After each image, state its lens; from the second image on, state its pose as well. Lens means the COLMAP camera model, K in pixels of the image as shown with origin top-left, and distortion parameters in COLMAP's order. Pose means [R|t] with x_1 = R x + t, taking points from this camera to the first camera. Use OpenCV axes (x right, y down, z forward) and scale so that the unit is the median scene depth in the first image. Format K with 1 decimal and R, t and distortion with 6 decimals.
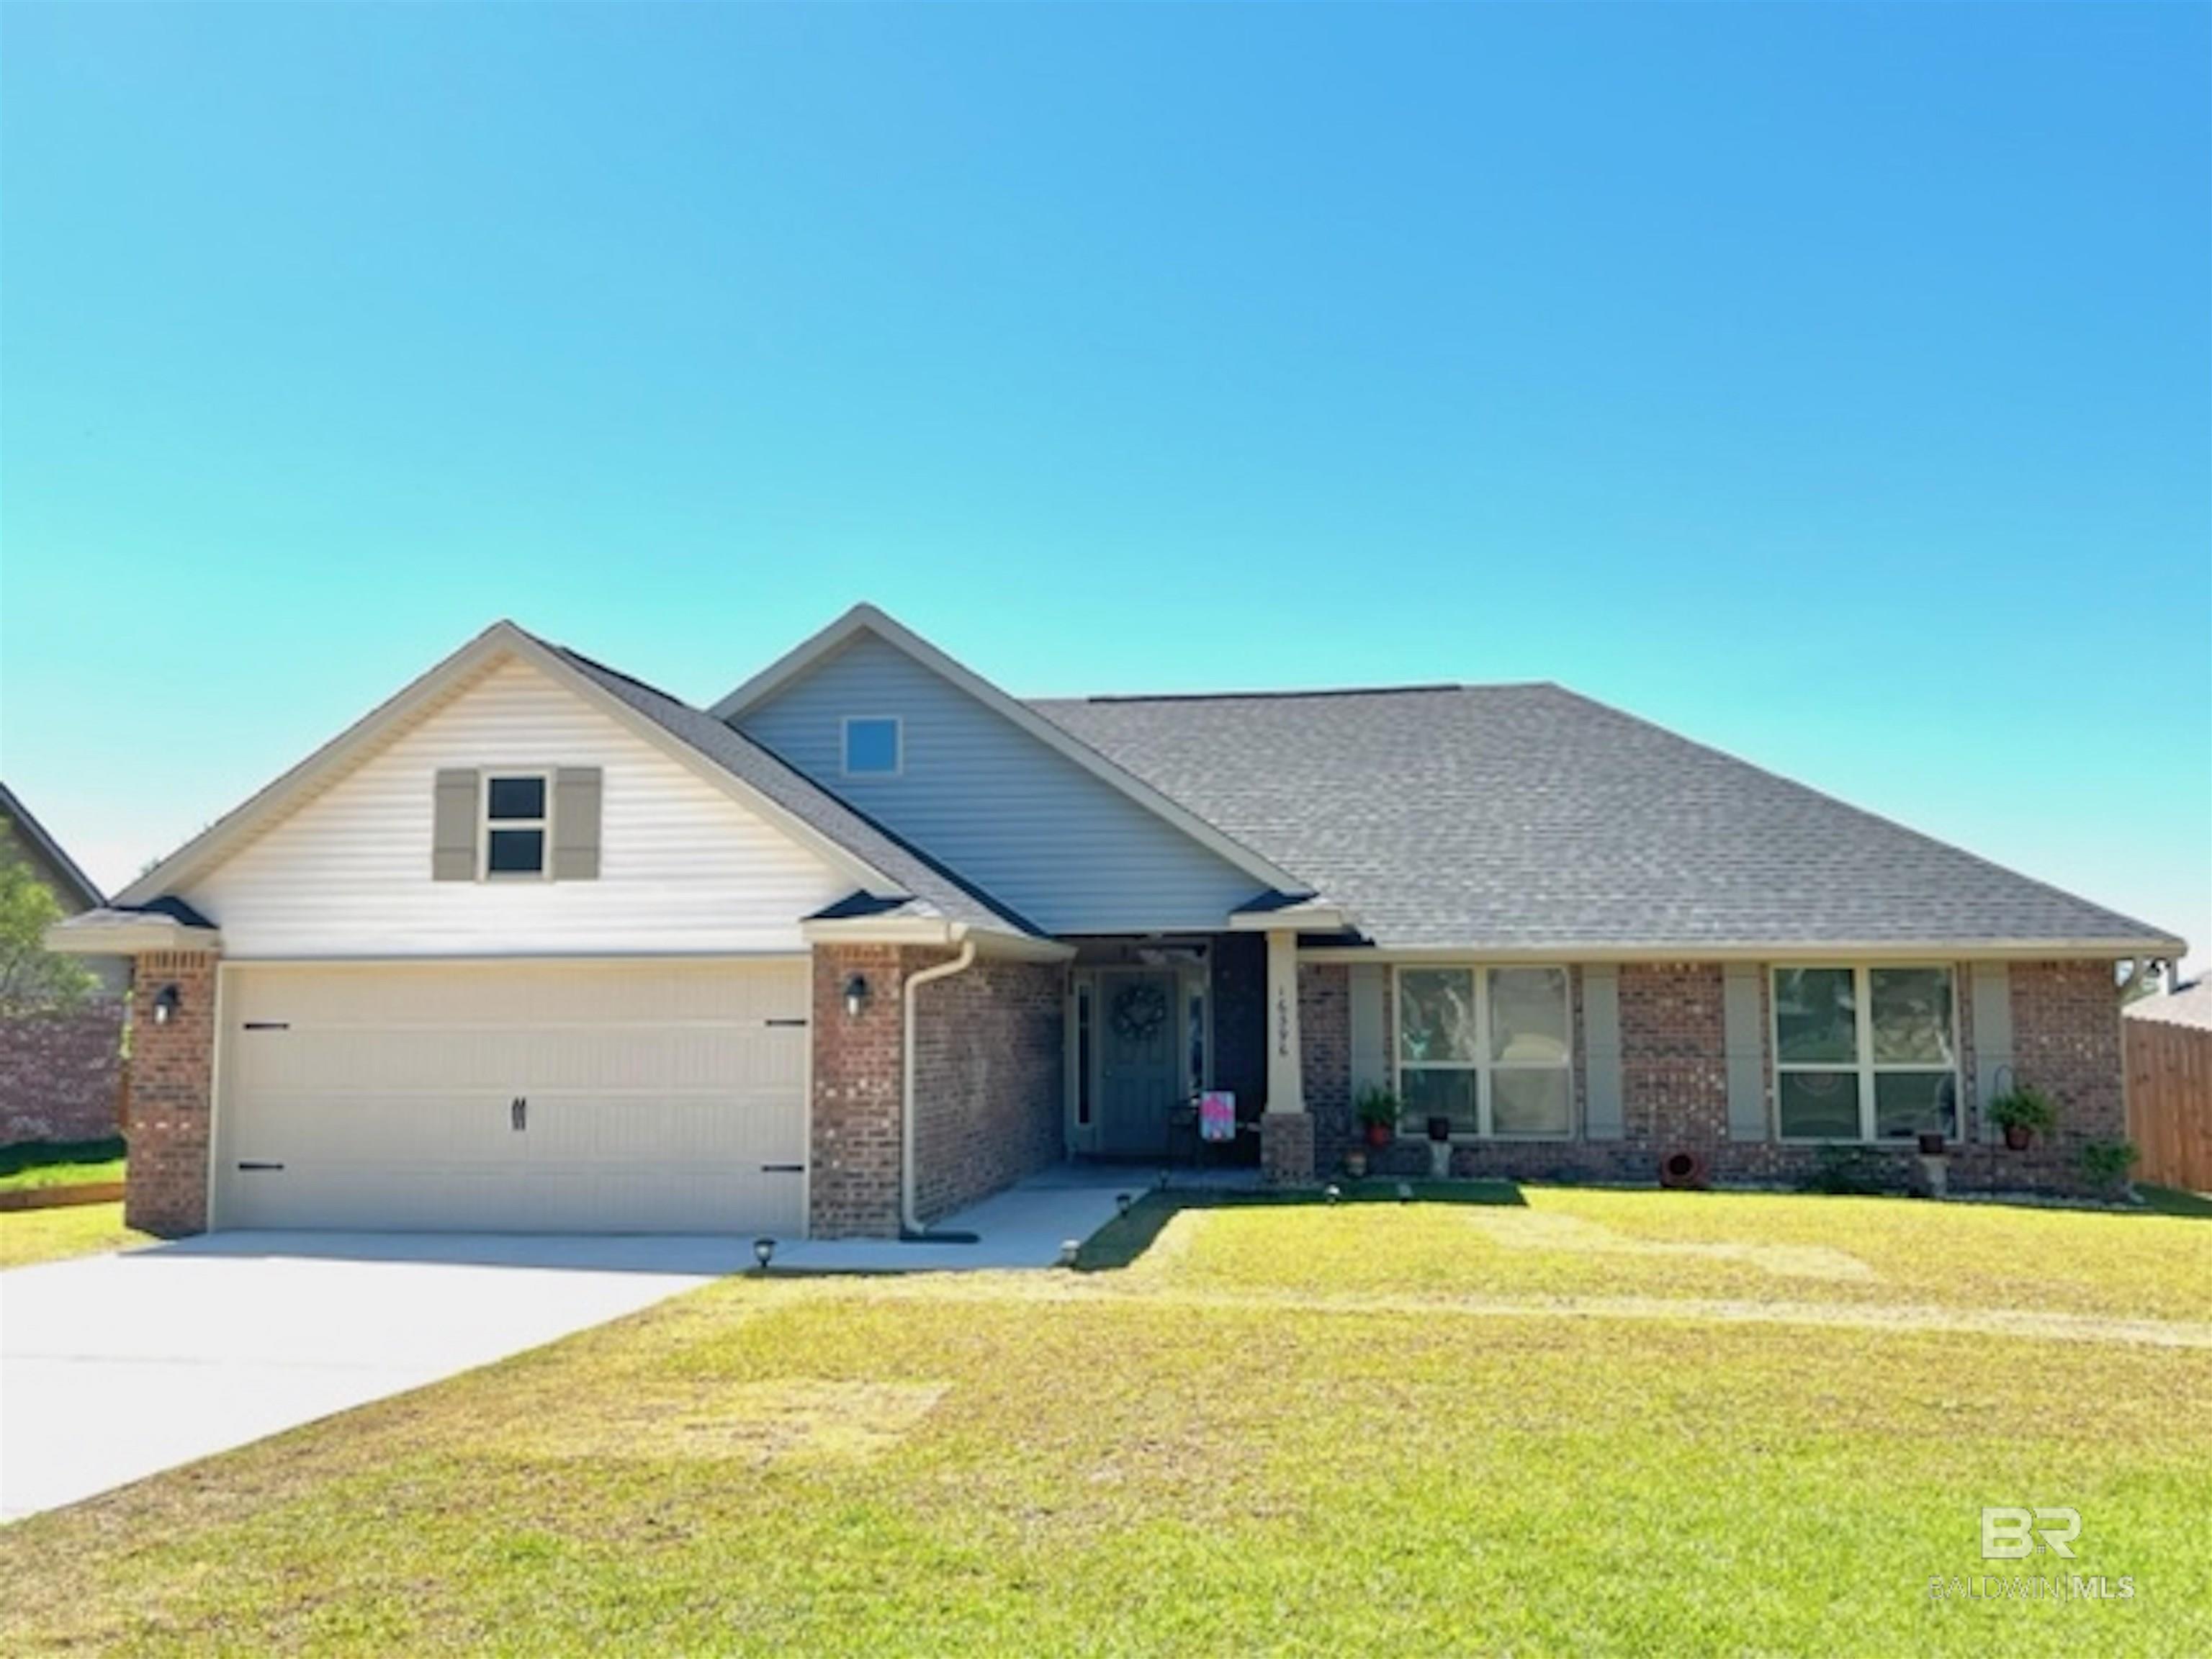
lens RADIAL K [[1967.4, 0, 1108.9], [0, 1967.4, 823.9], [0, 0, 1]] dist [0.093545, -0.050771]
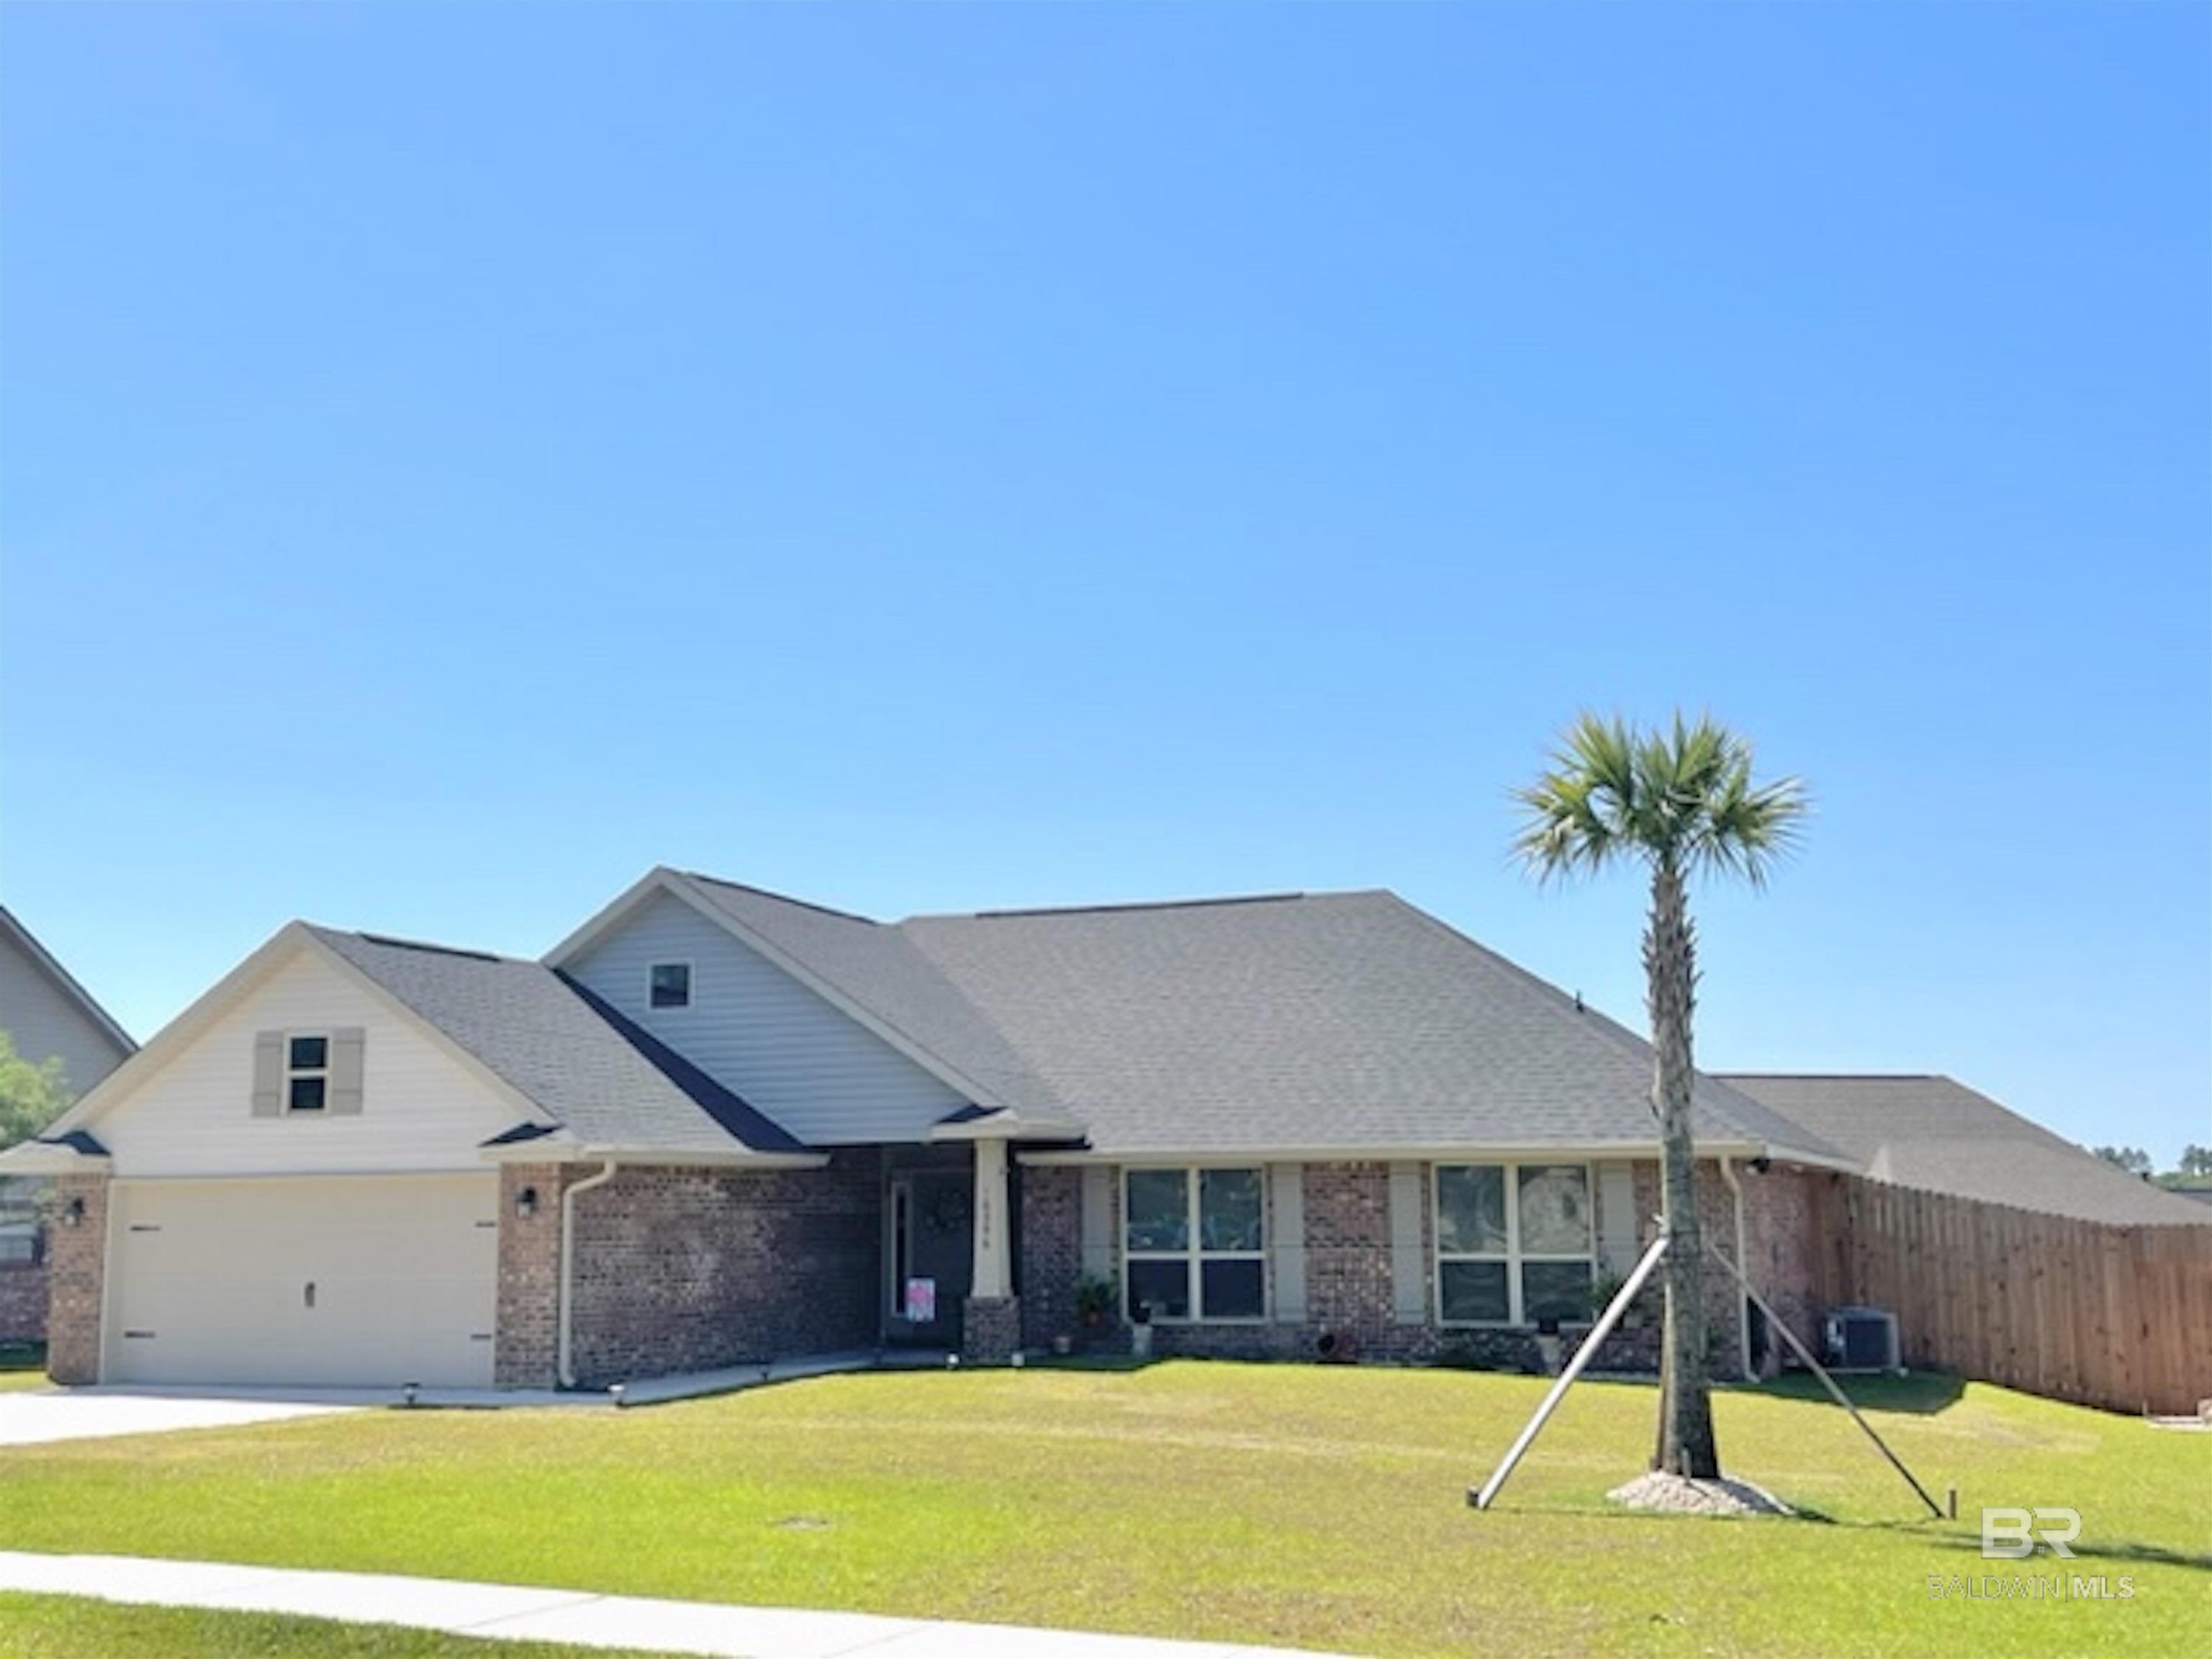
lens RADIAL K [[2542.1, 0, 1105.4], [0, 2542.1, 811.1], [0, 0, 1]] dist [0.095127, 0.000000]
pose [[0.973677, -0.039666, -0.224455, 0.503536], [0.026980, 0.997875, -0.059307, -0.048139], [0.226331, 0.051690, 0.972678, -0.458168]]
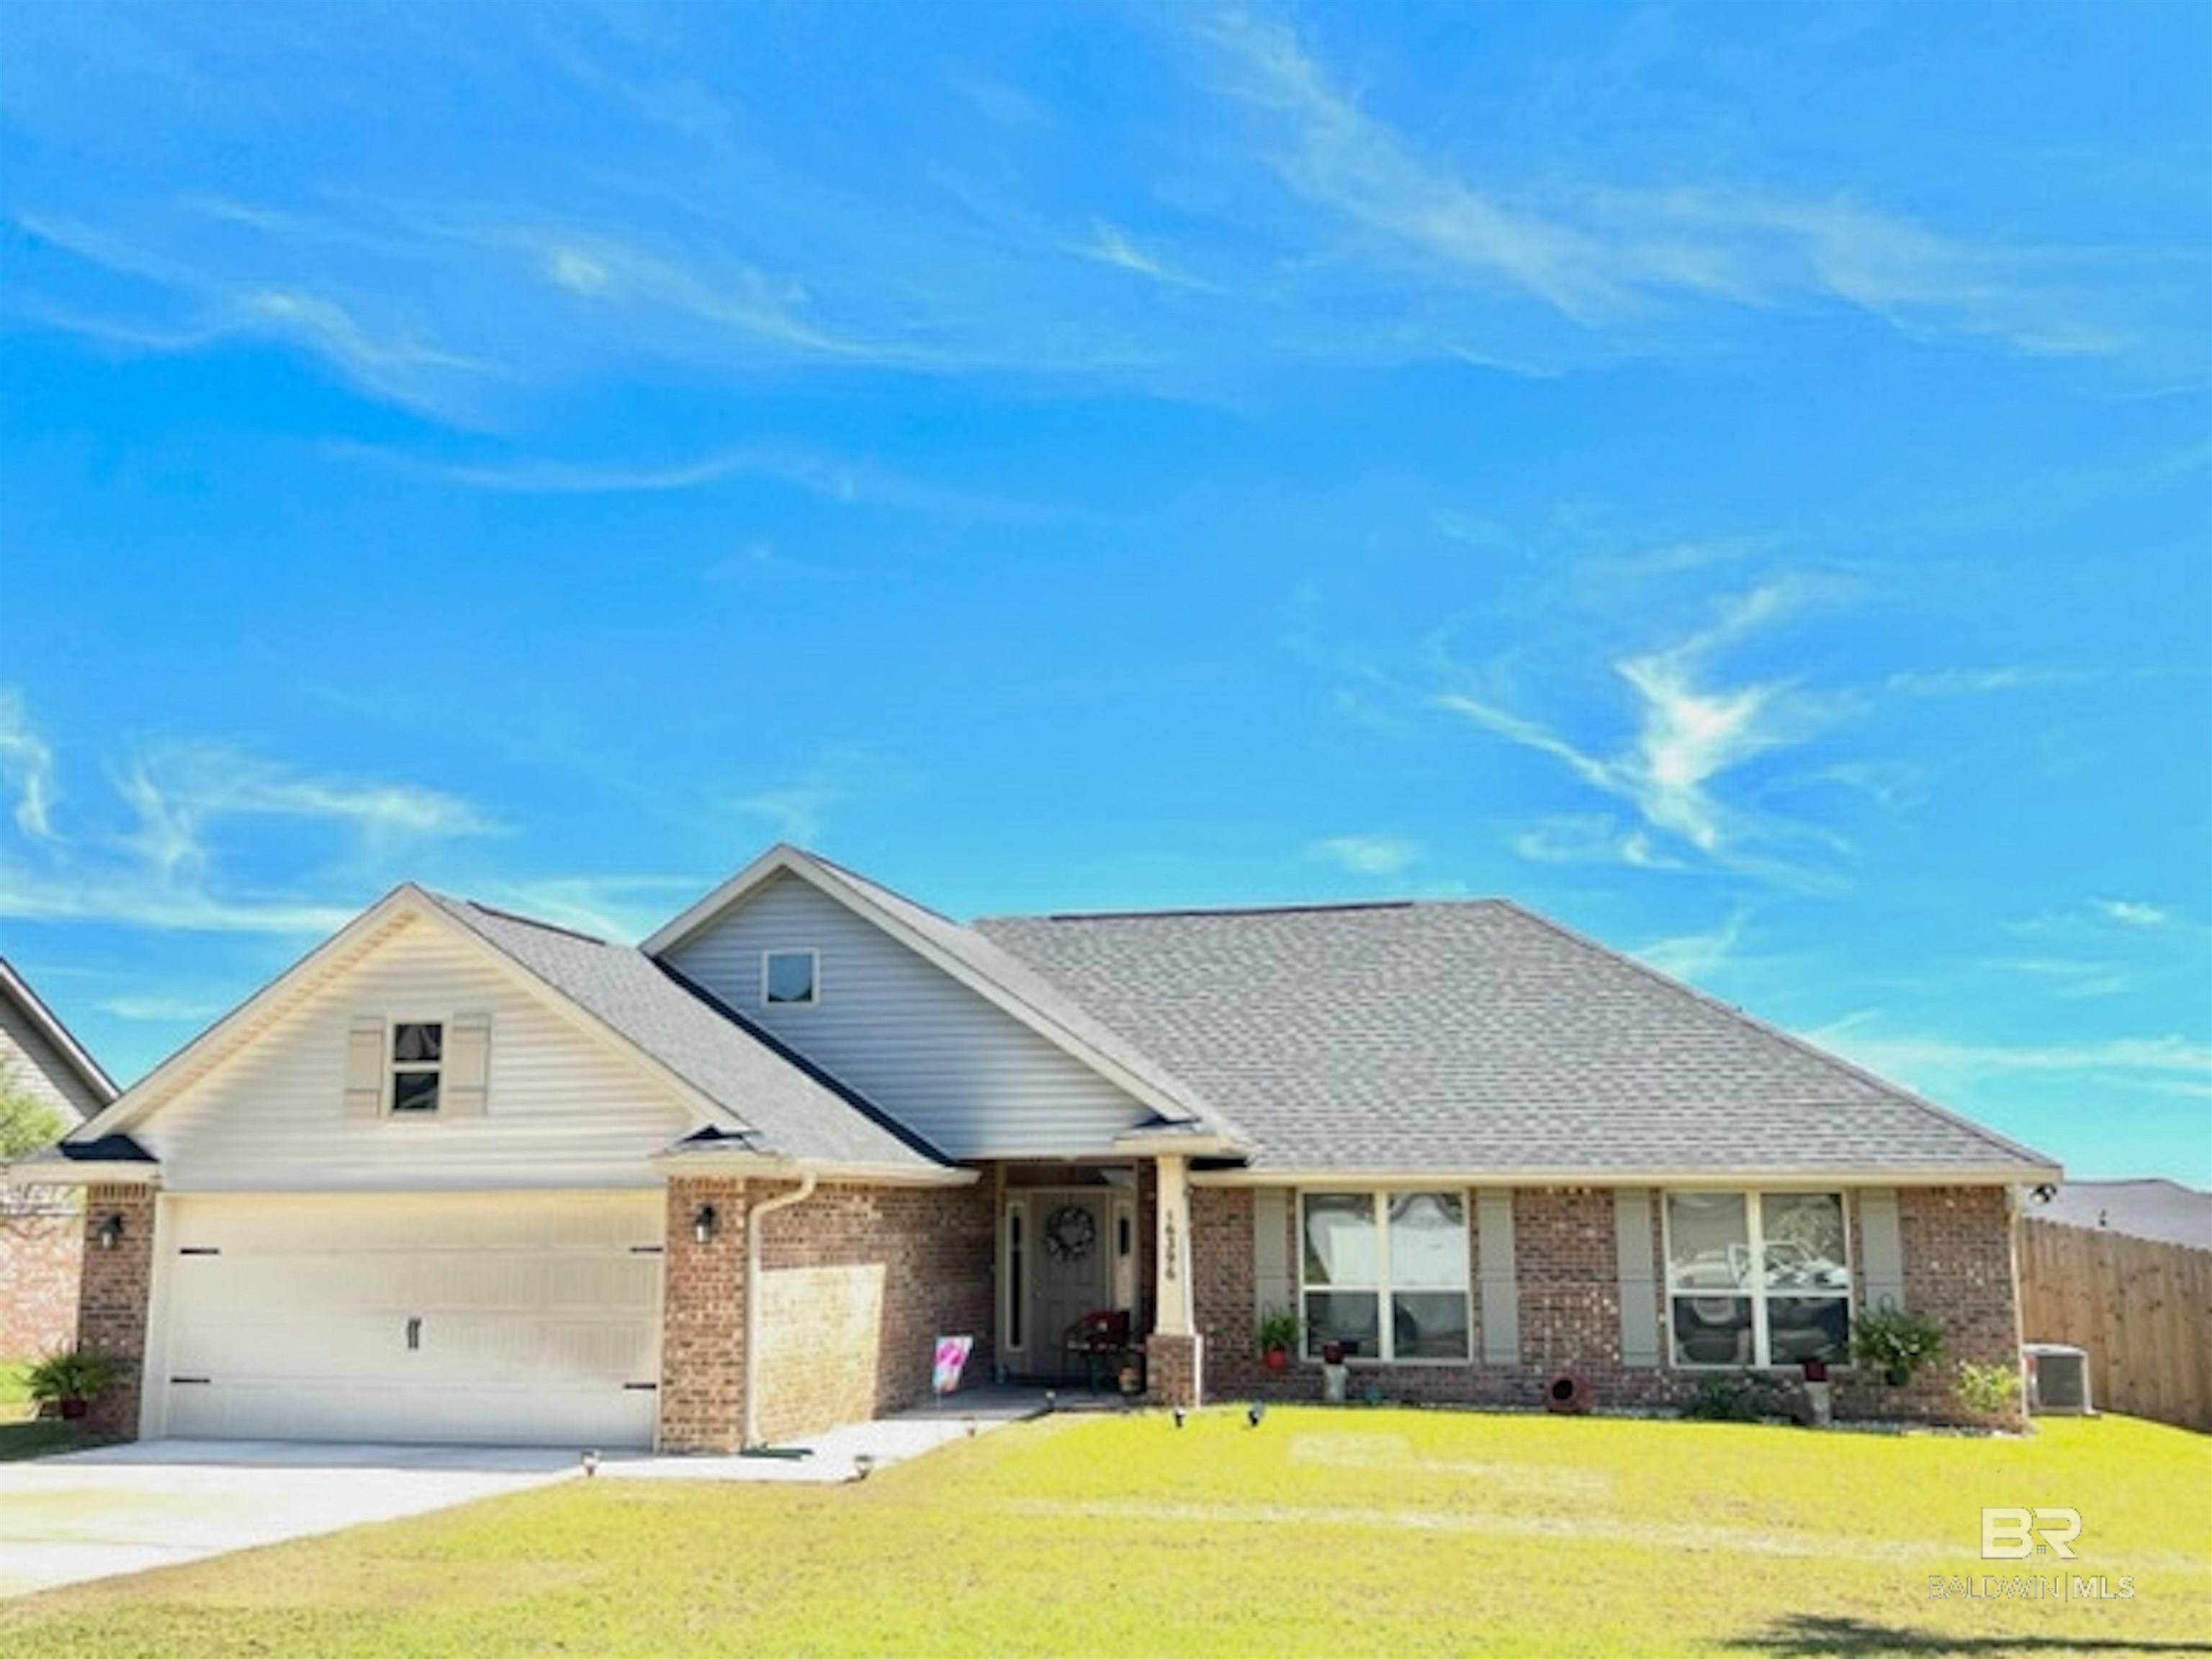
lens RADIAL K [[2172.2, 0, 1100.8], [0, 2172.2, 825.8], [0, 0, 1]] dist [0.059855, 0.000000]
pose [[0.995453, -0.014932, -0.094073, 0.162431], [0.007265, 0.996661, -0.081322, -0.025900], [0.094973, 0.080268, 0.992238, -0.151099]]
